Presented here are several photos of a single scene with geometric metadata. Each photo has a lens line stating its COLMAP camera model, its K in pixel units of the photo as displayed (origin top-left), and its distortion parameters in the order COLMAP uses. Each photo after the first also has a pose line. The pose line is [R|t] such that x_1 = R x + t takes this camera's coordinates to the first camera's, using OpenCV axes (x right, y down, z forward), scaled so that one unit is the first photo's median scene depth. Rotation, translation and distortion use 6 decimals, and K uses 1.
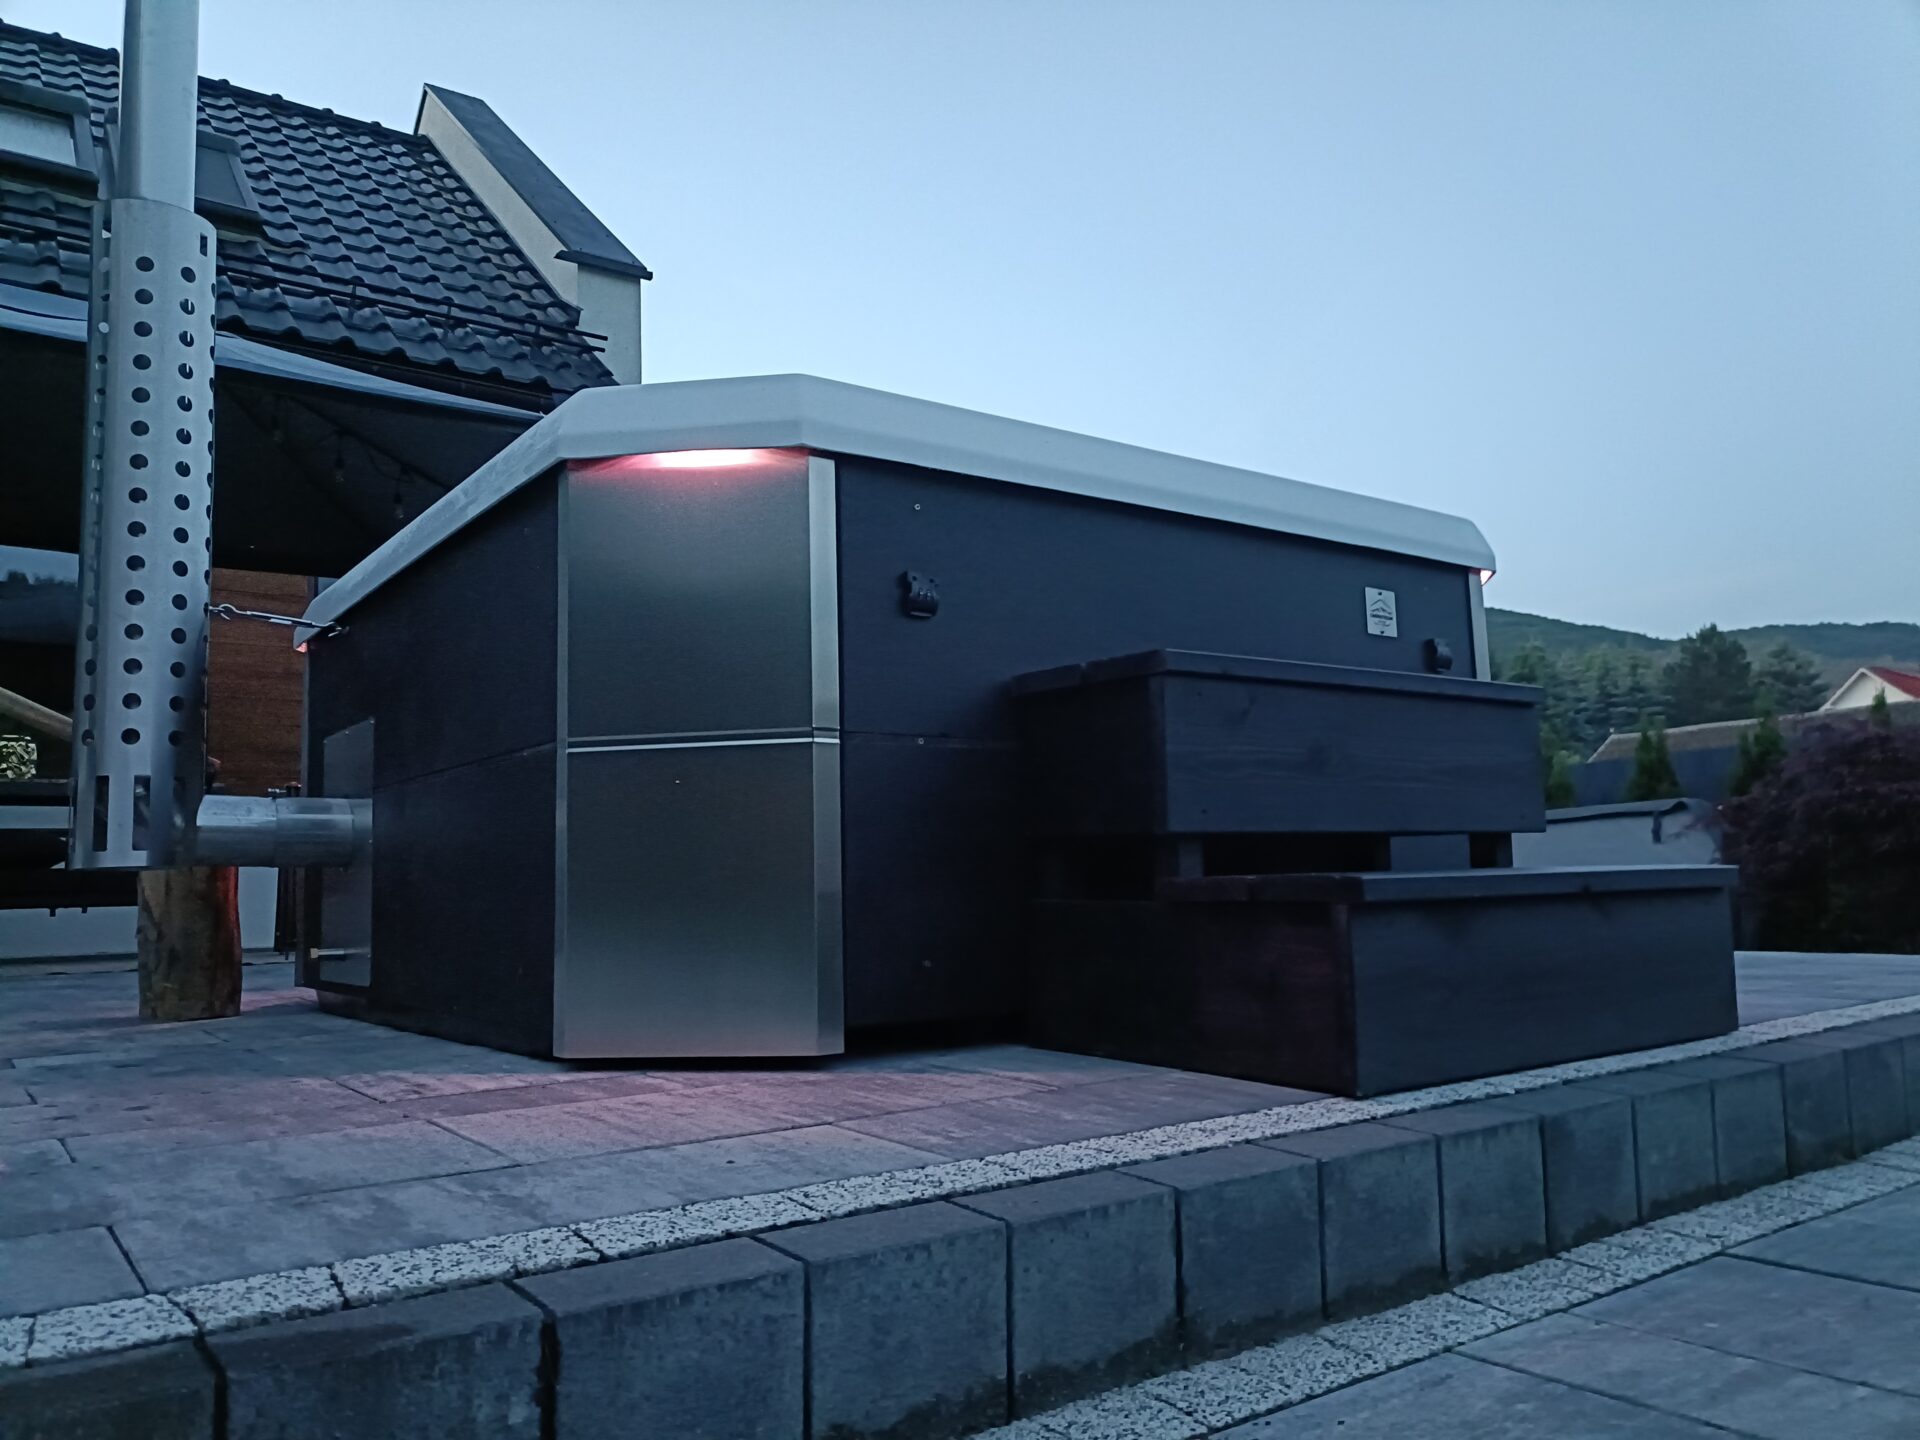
lens RADIAL K [[1414.9, 0, 952.8], [0, 1414.9, 714.0], [0, 0, 1]] dist [0.020096, -0.007183]
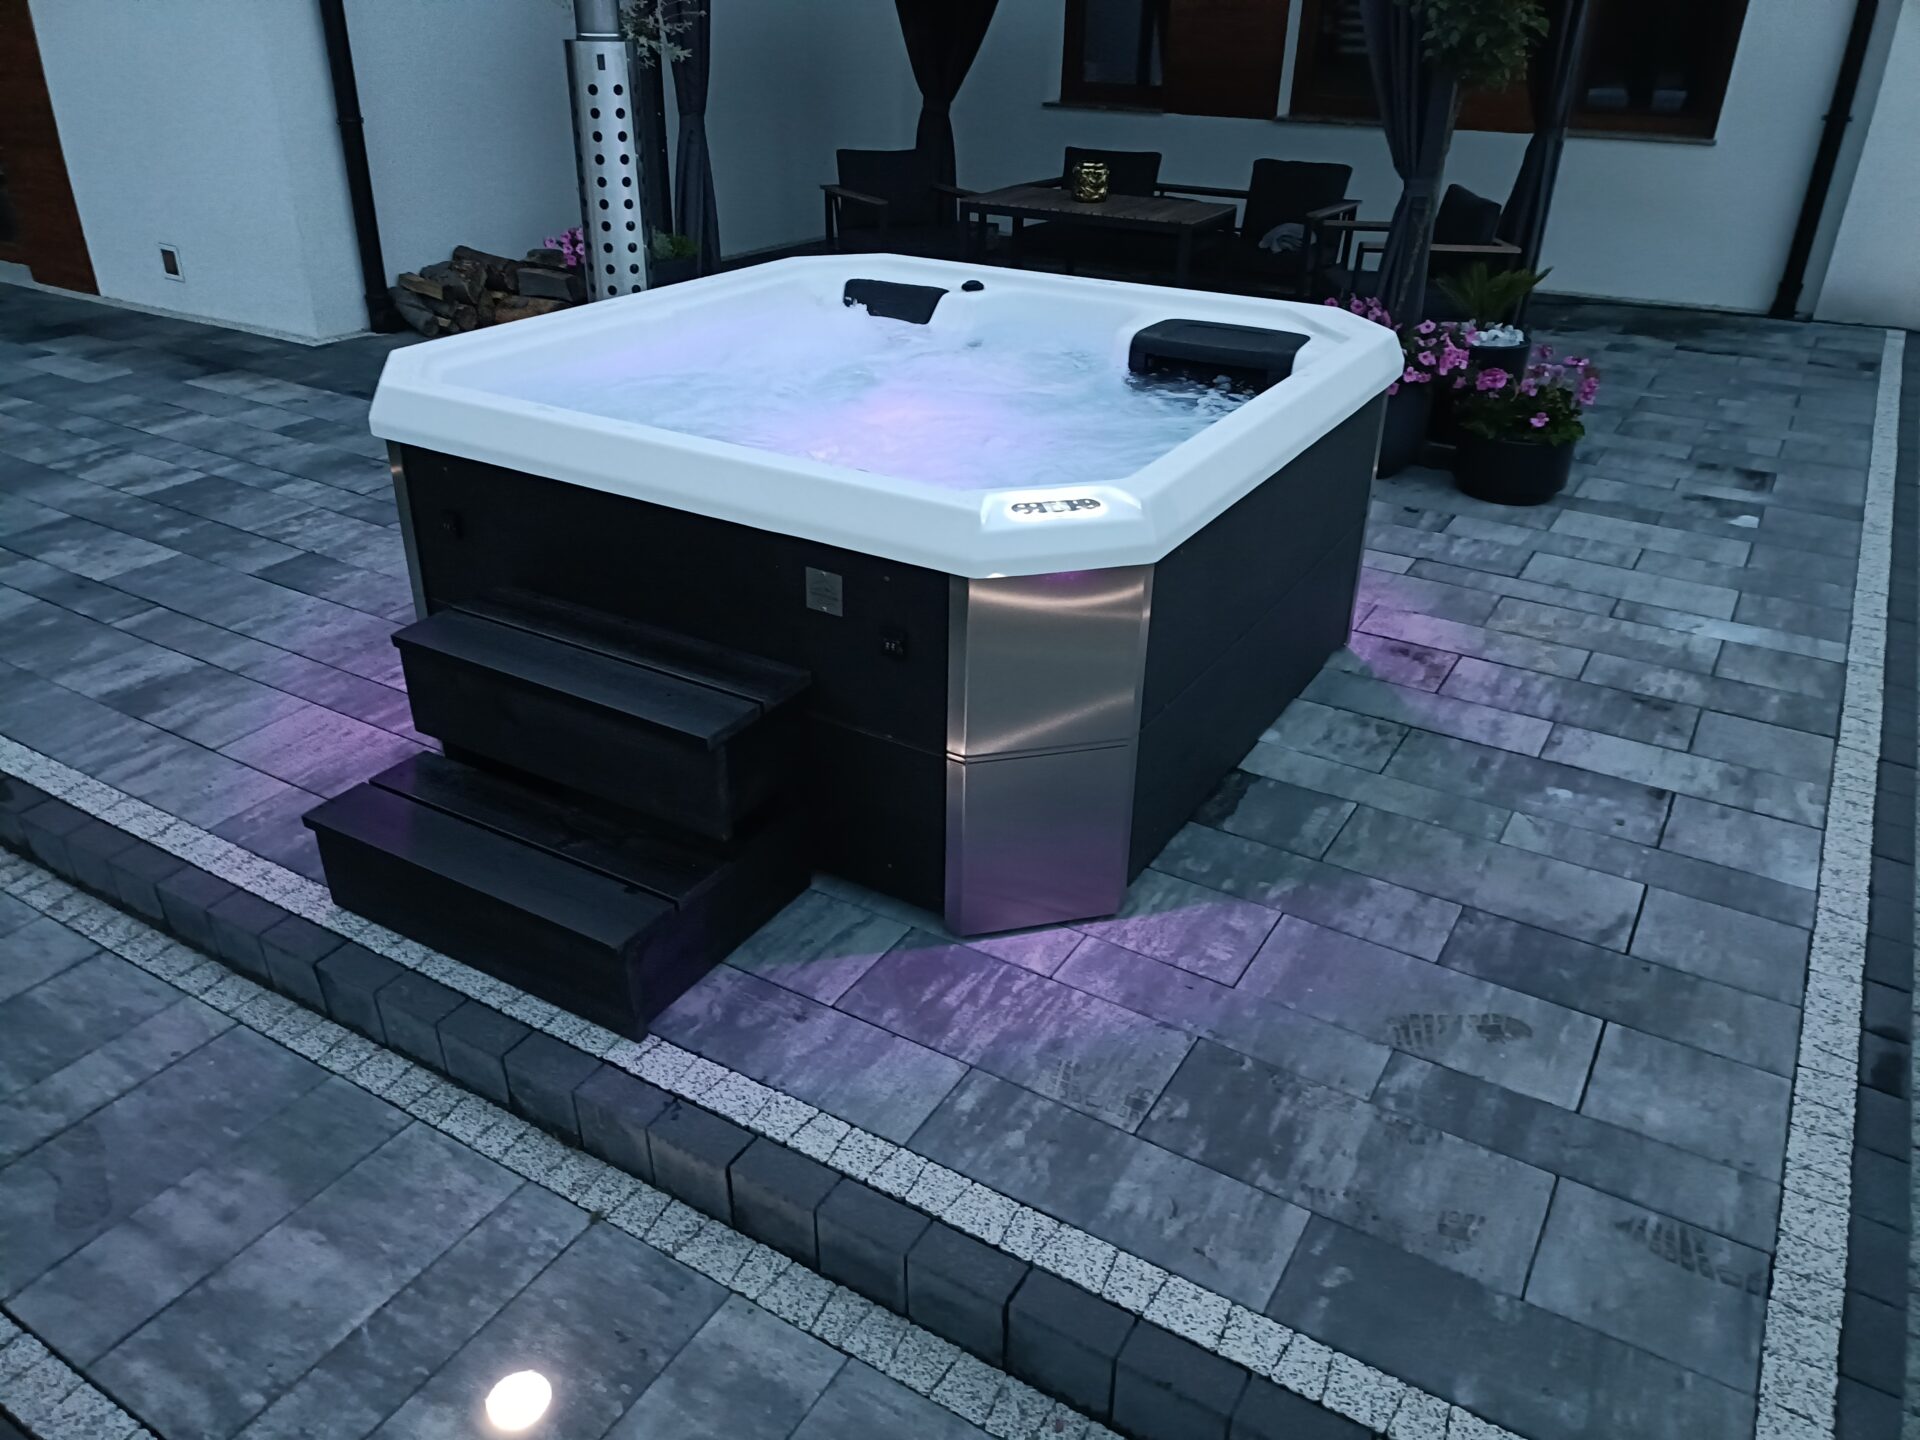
lens RADIAL K [[1401.5, 0, 949.3], [0, 1401.5, 722.9], [0, 0, 1]] dist [0.044522, -0.039332]
pose [[0.390389, 0.457946, -0.798675, 2.189037], [0.083697, 0.846266, 0.526145, -0.953797], [0.916838, -0.272248, 0.292045, 1.356160]]
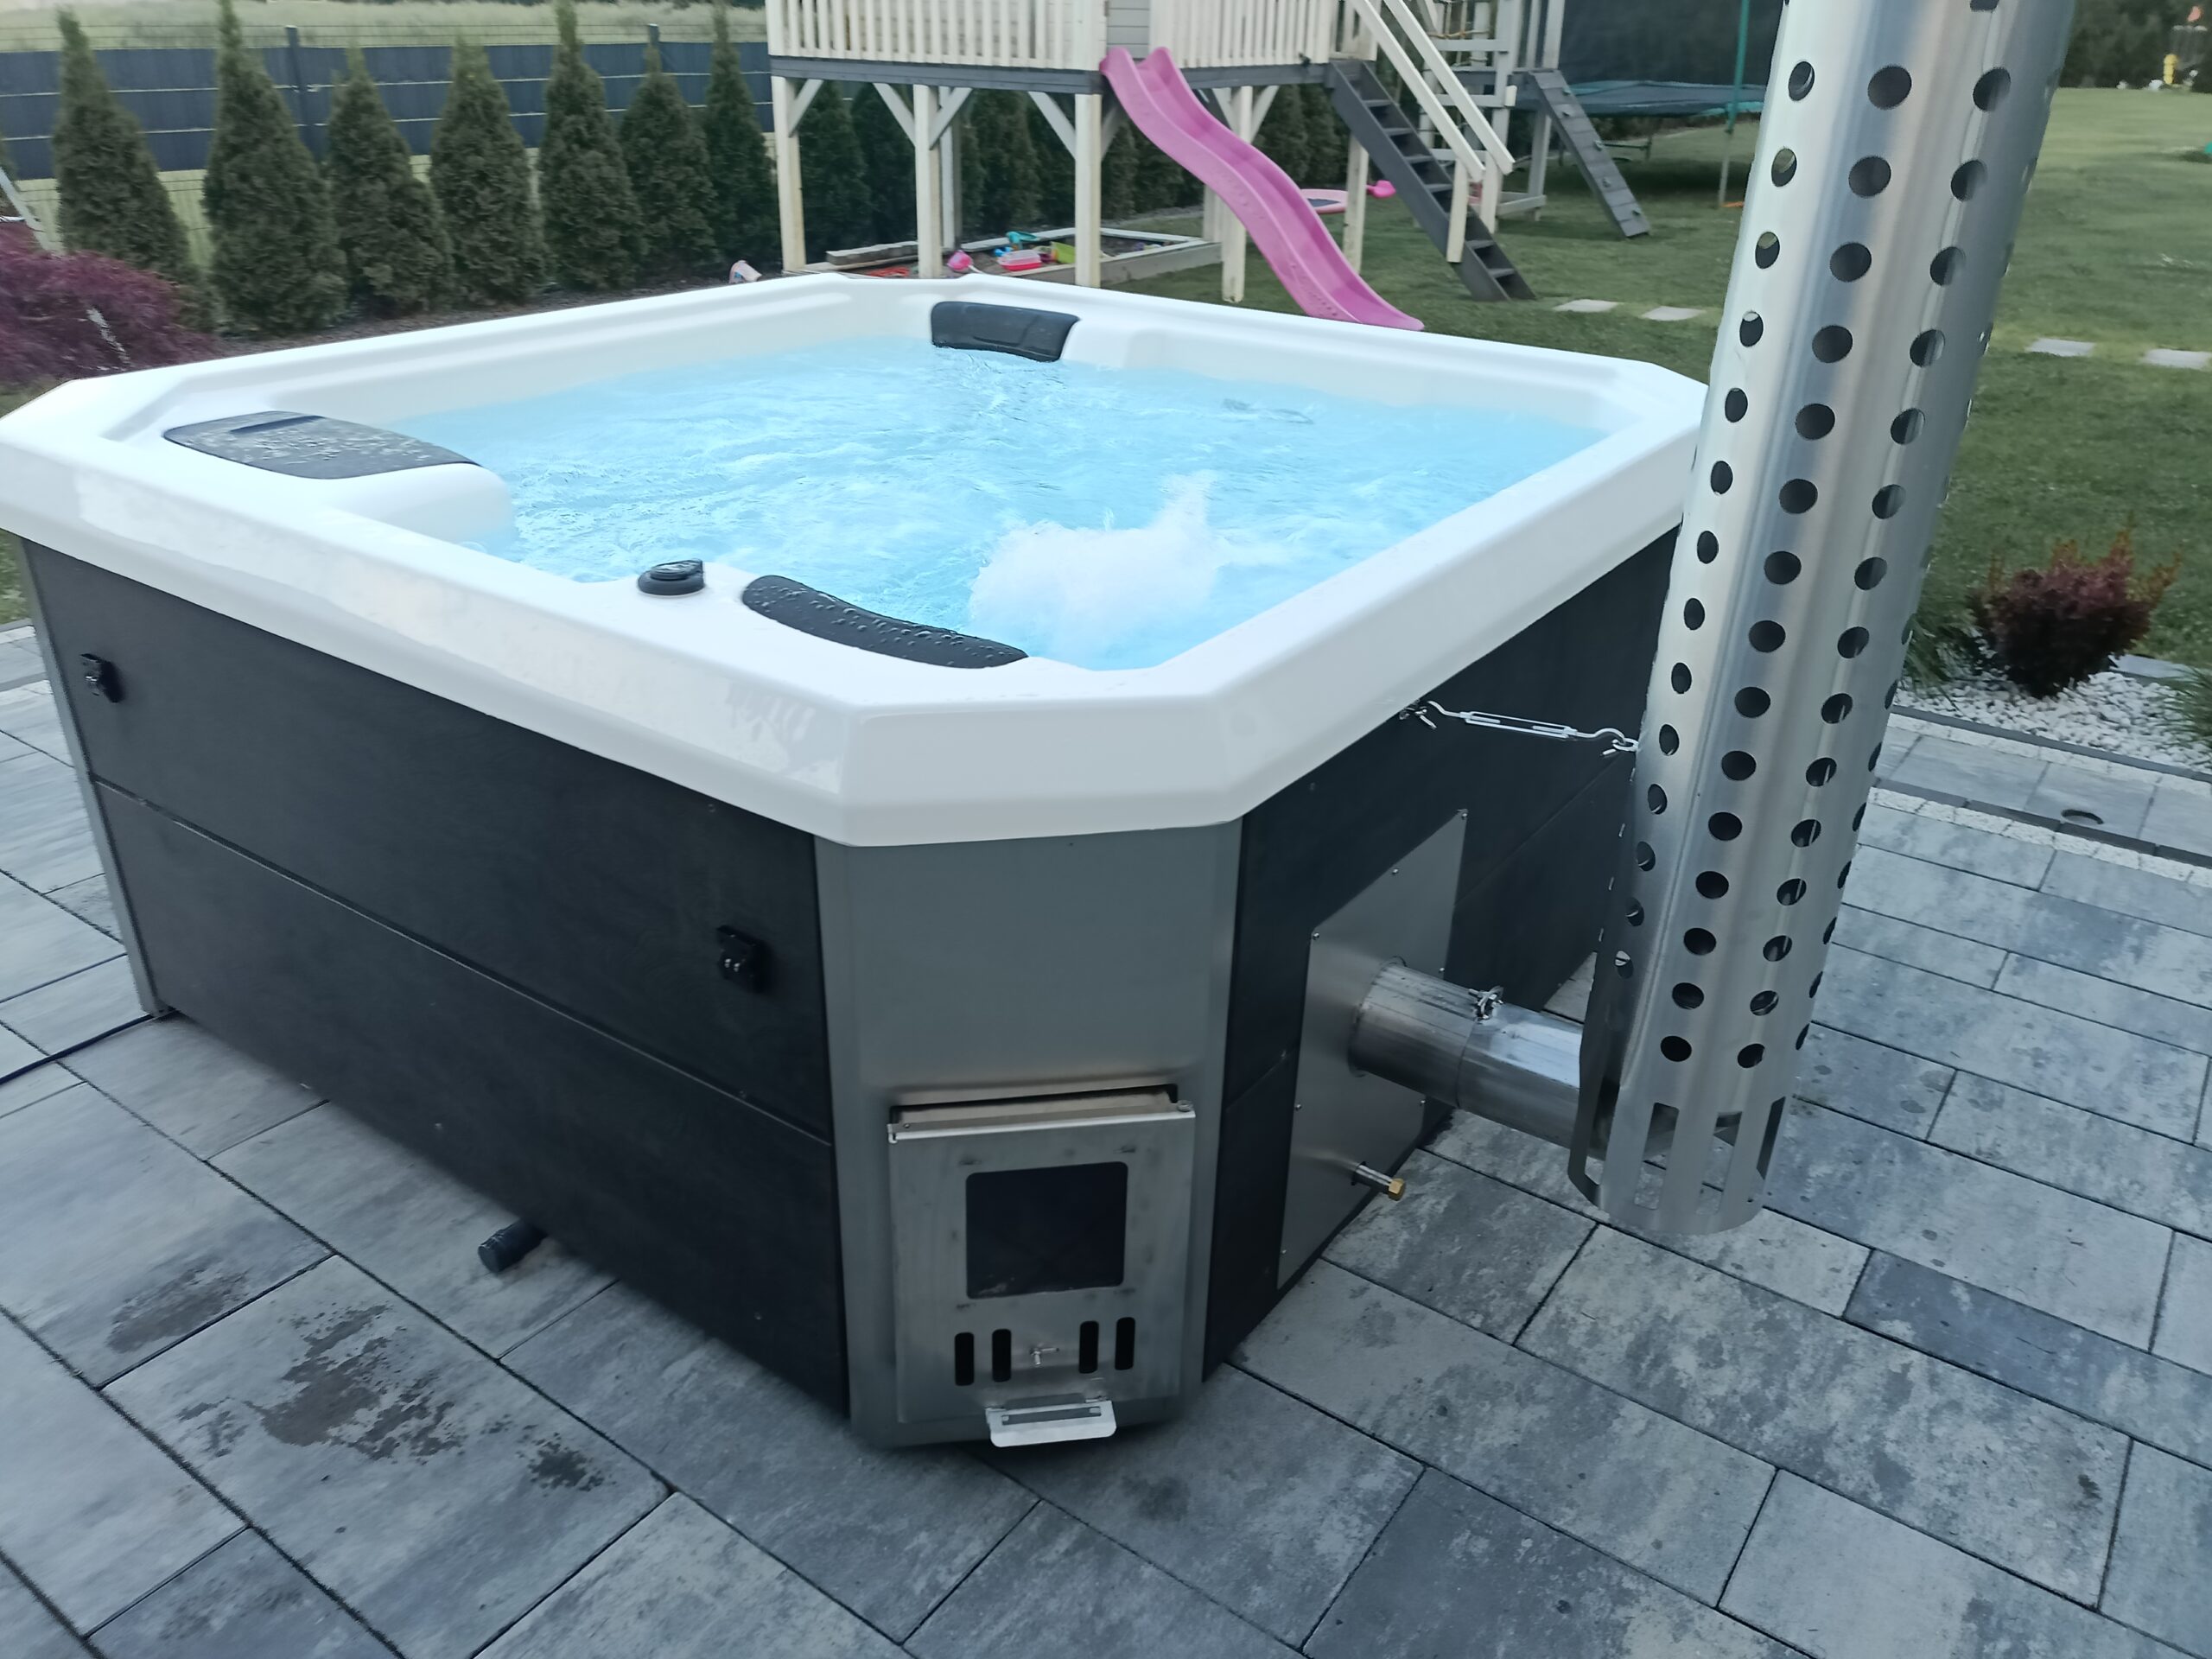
lens RADIAL K [[1669.6, 0, 1099.6], [0, 1669.6, 830.7], [0, 0, 1]] dist [0.020679, -0.010025]
pose [[-0.322332, -0.403763, 0.856200, -1.913896], [-0.127113, 0.914744, 0.383517, -0.496668], [-0.938054, 0.014785, -0.346175, 2.688891]]
